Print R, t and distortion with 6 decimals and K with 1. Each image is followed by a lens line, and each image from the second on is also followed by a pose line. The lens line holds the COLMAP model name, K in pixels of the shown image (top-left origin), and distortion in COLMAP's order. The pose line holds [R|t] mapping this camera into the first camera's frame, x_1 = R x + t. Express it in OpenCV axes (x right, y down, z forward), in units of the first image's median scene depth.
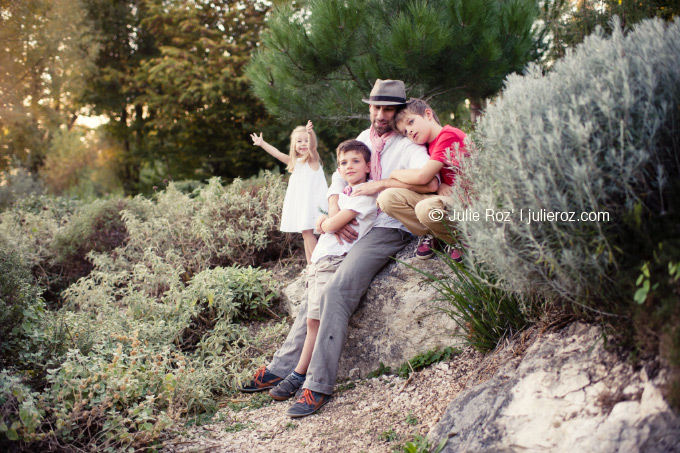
lens RADIAL K [[671.4, 0, 338.0], [0, 671.4, 227.2], [0, 0, 1]] dist [-0.003731, 0.004333]
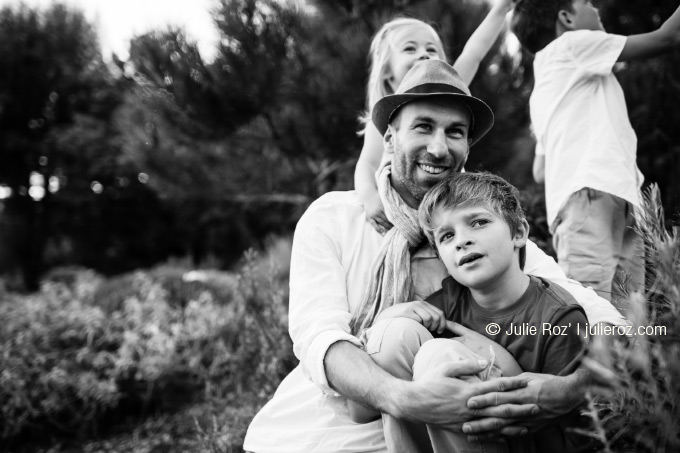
lens RADIAL K [[671.4, 0, 338.0], [0, 671.4, 227.2], [0, 0, 1]] dist [-0.003731, 0.004333]
pose [[0.993317, 0.047770, 0.105070, 0.017793], [-0.033993, 0.991034, -0.129211, -0.055560], [-0.110301, 0.124776, 0.986035, 0.367462]]
